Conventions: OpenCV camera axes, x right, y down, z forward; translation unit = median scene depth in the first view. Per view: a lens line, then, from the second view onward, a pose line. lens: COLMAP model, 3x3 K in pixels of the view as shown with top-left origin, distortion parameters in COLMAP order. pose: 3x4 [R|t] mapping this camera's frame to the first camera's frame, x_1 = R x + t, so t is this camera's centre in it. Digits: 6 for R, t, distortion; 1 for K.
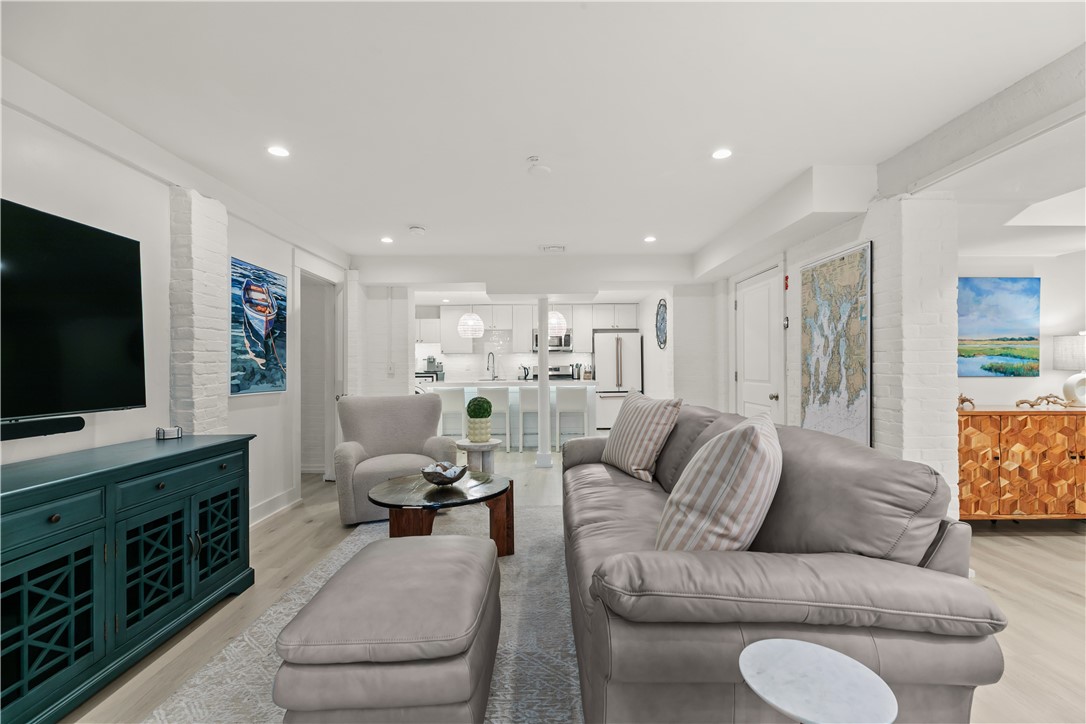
lens RADIAL K [[470.7, 0, 542.6], [0, 470.7, 362.7], [0, 0, 1]] dist [0.001319, -0.000618]
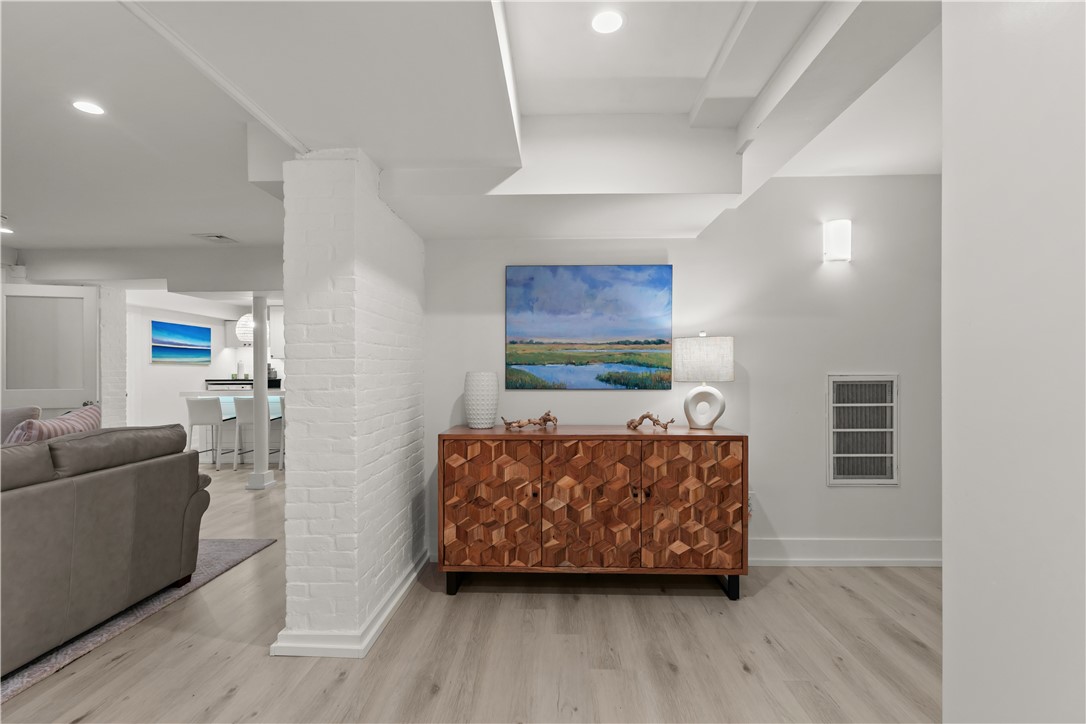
lens RADIAL K [[494.0, 0, 543.9], [0, 494.0, 368.8], [0, 0, 1]] dist [0.003525, 0.000159]
pose [[0.998817, 0.000209, -0.048633, 1.011231], [0.000046, 0.999986, 0.005245, -0.011055], [0.048633, -0.005241, 0.998803, 0.178857]]
